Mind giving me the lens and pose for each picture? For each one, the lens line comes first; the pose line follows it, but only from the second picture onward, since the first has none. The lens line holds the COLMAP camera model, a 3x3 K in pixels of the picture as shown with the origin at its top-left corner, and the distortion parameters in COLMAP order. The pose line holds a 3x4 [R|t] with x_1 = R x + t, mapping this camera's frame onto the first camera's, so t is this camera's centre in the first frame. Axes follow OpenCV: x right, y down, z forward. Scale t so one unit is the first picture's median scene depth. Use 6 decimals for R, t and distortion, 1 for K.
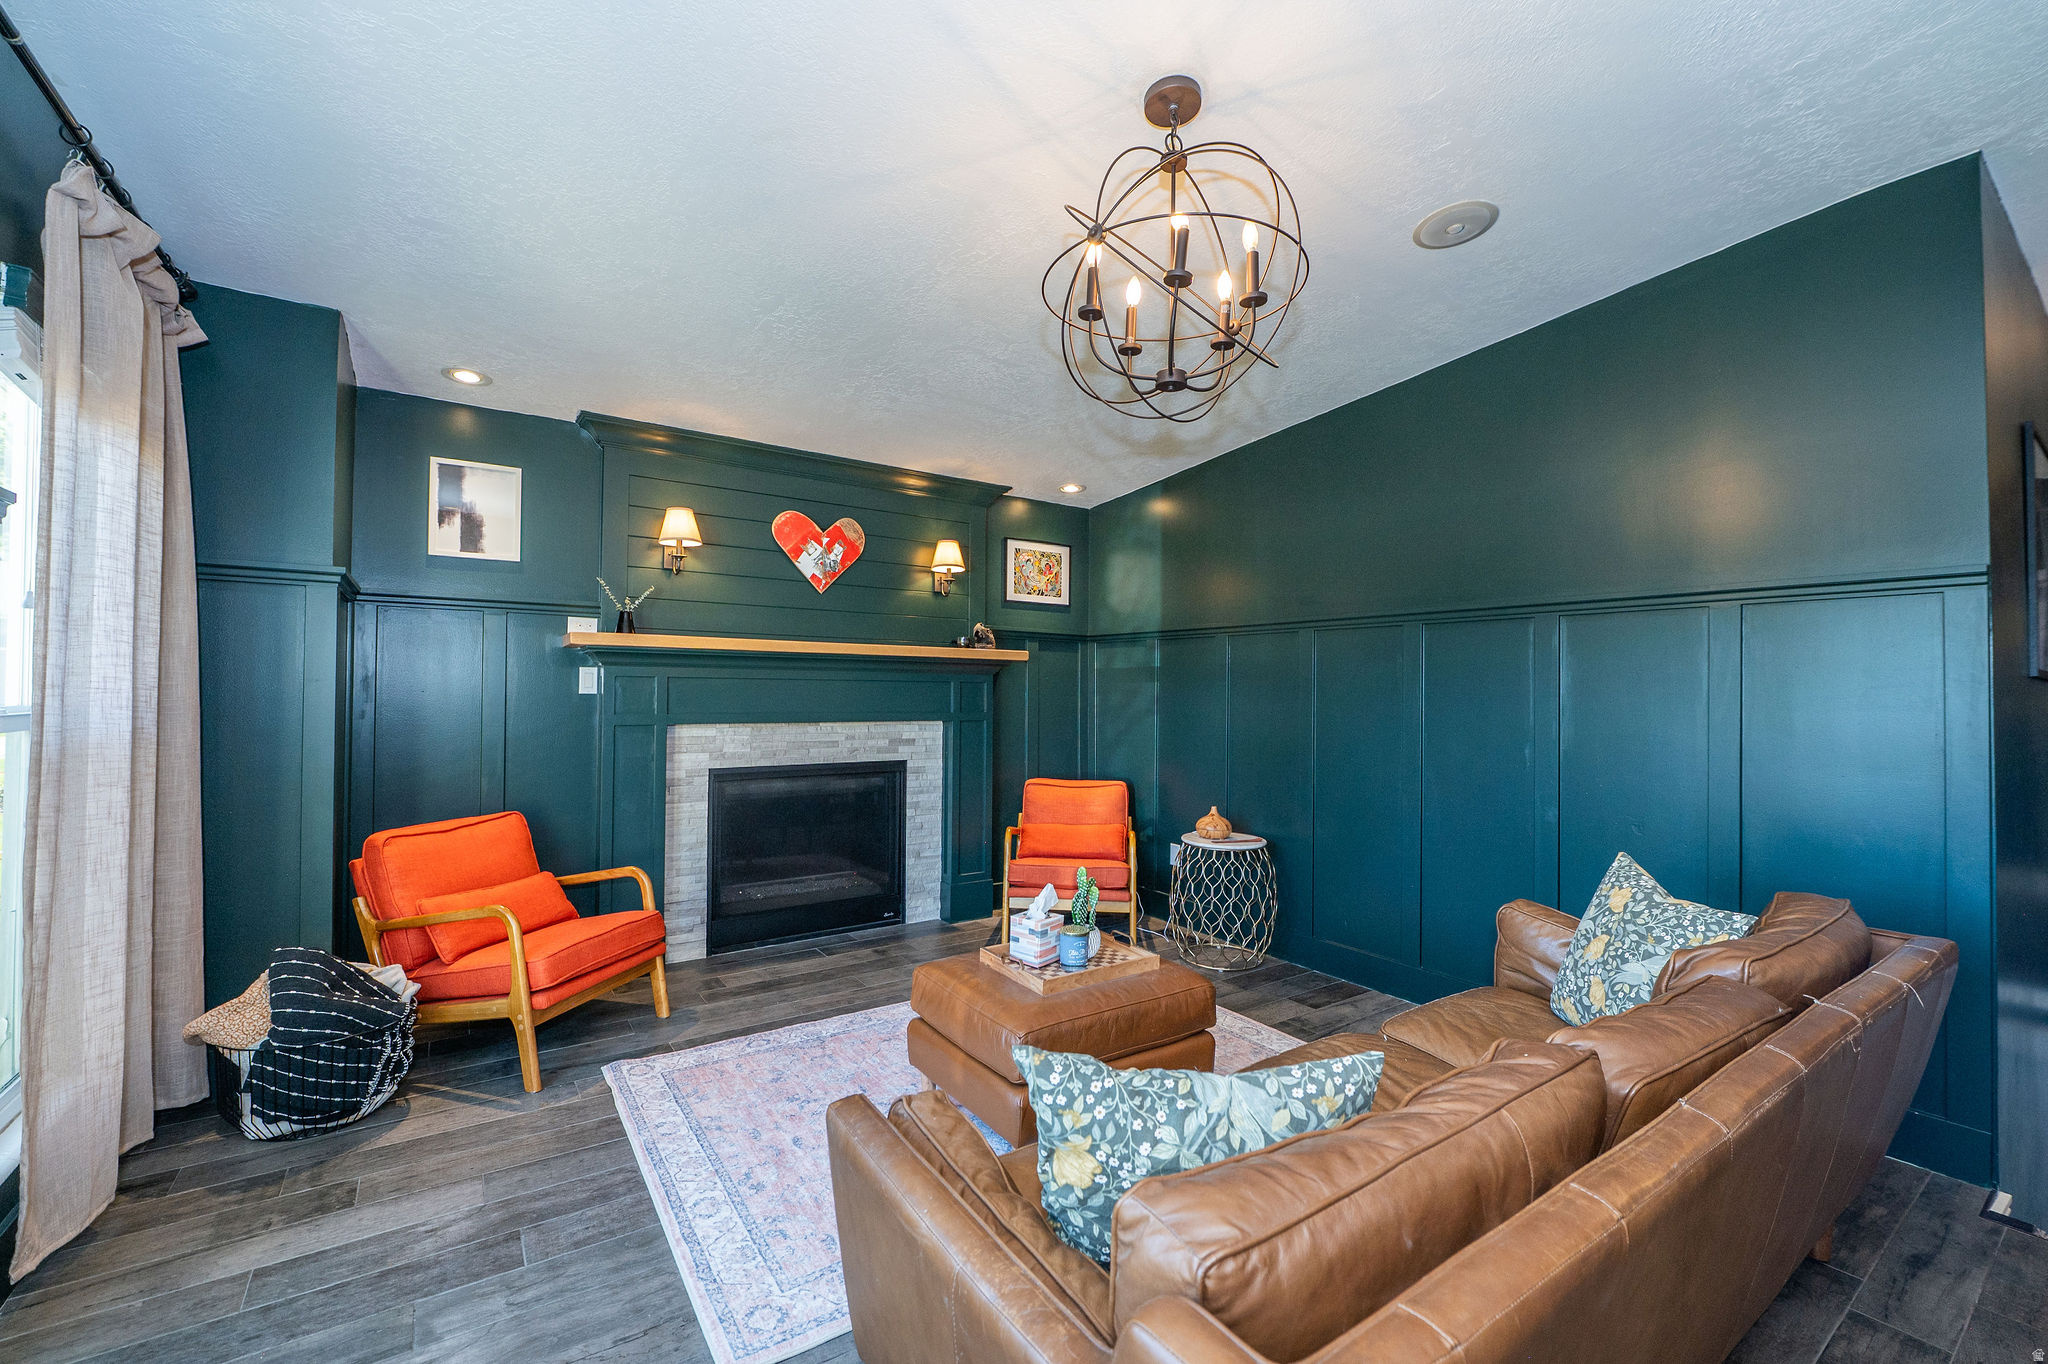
lens RADIAL K [[837.5, 0, 1033.8], [0, 837.5, 675.3], [0, 0, 1]] dist [-0.003462, -0.003891]
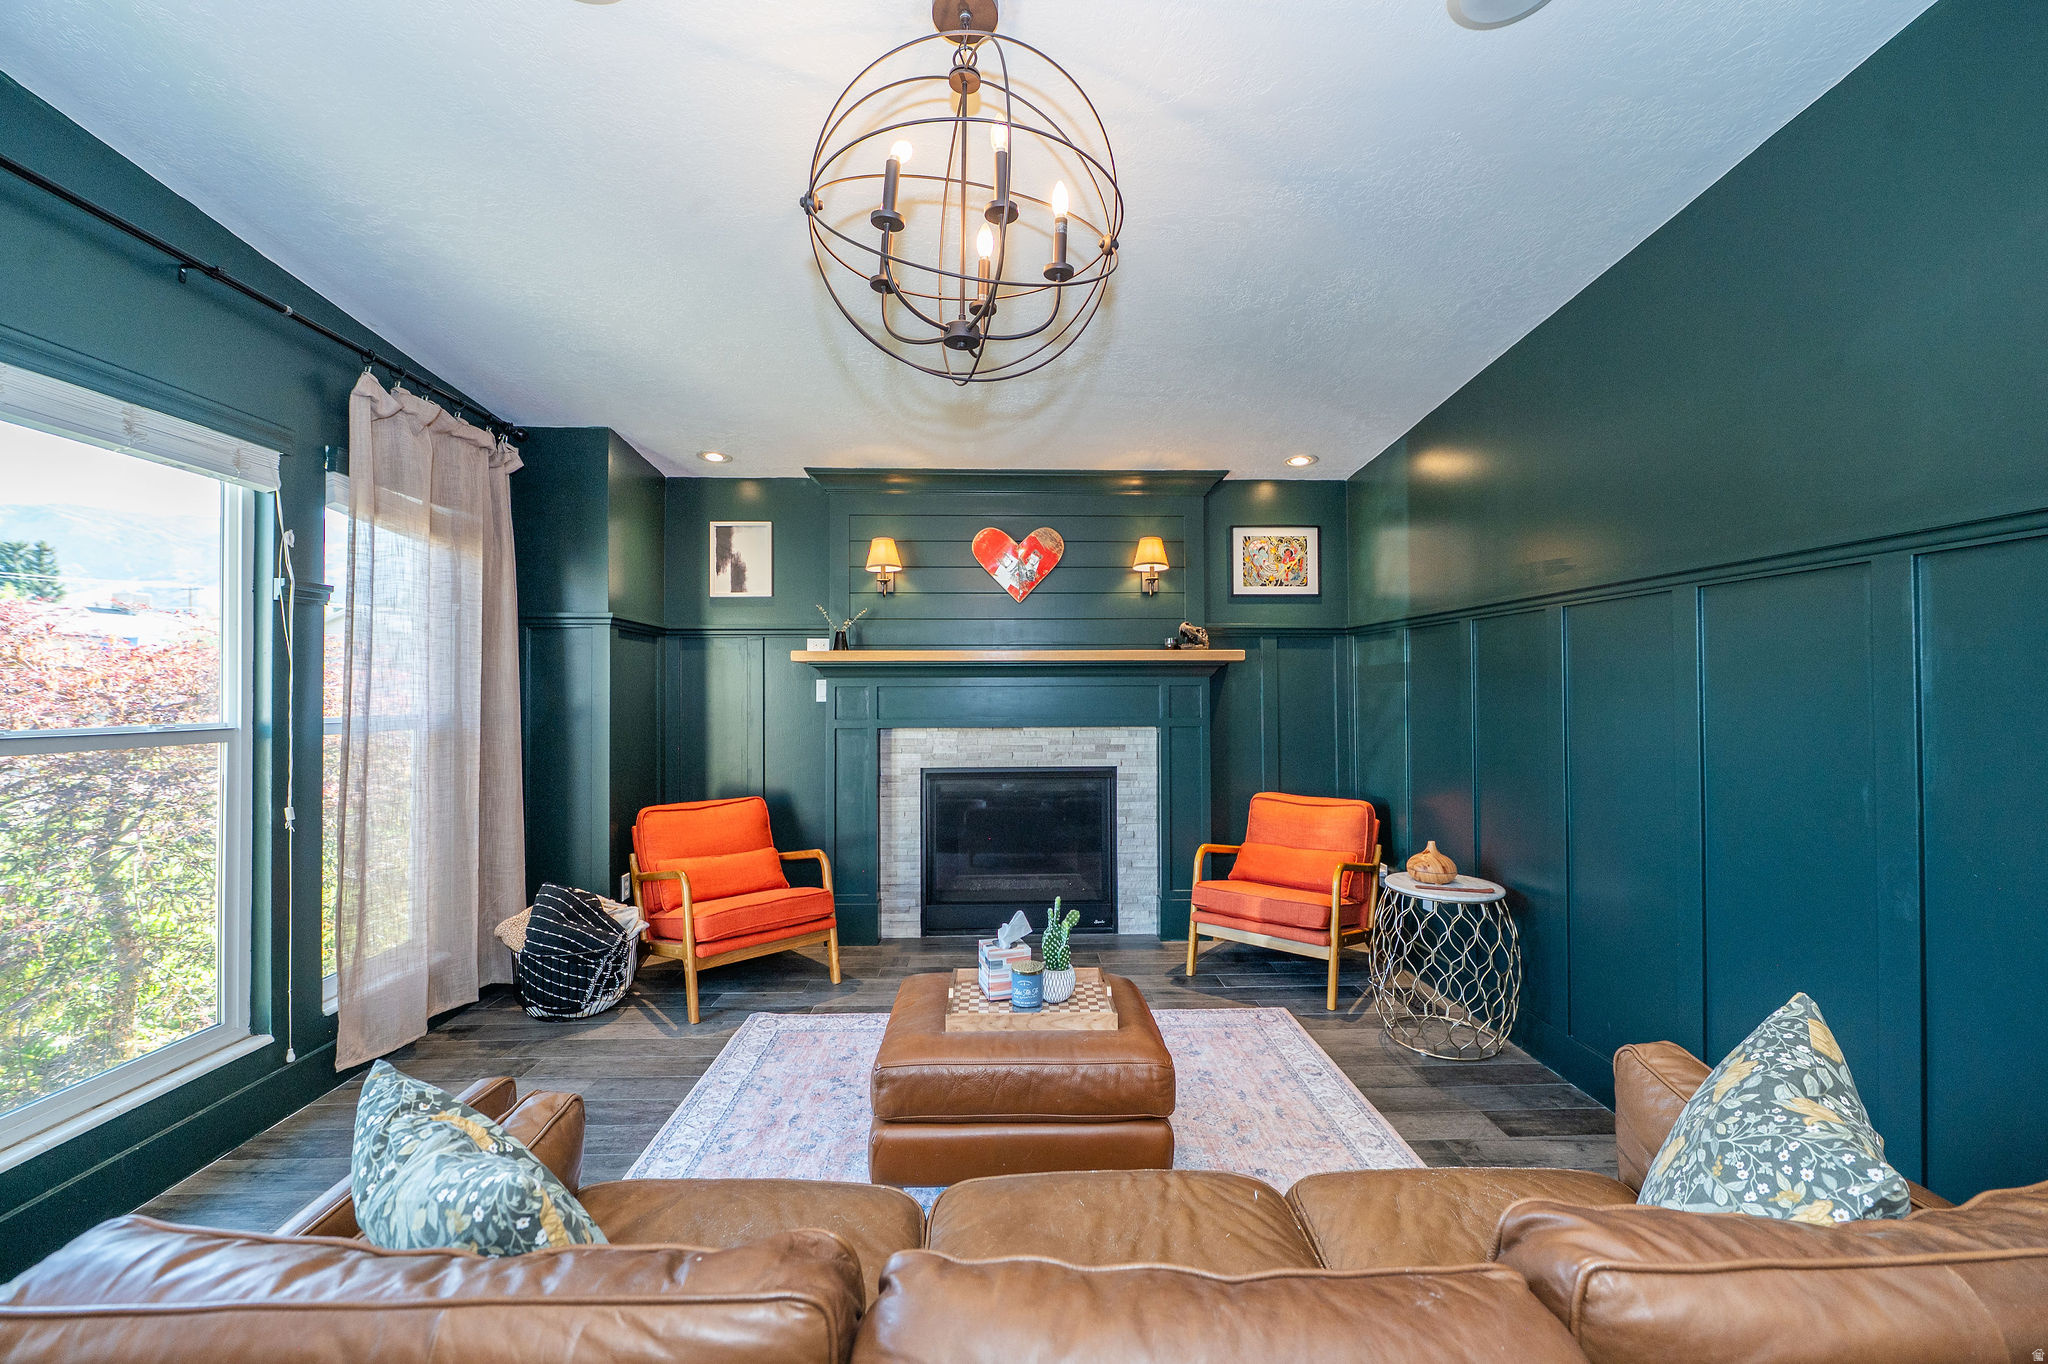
lens RADIAL K [[816.1, 0, 1027.8], [0, 816.1, 675.0], [0, 0, 1]] dist [-0.005658, -0.000420]
pose [[0.838975, -0.023615, -0.543657, 0.318874], [0.022673, 0.999707, -0.008435, 0.000152], [0.543697, -0.005249, 0.839265, 0.162475]]
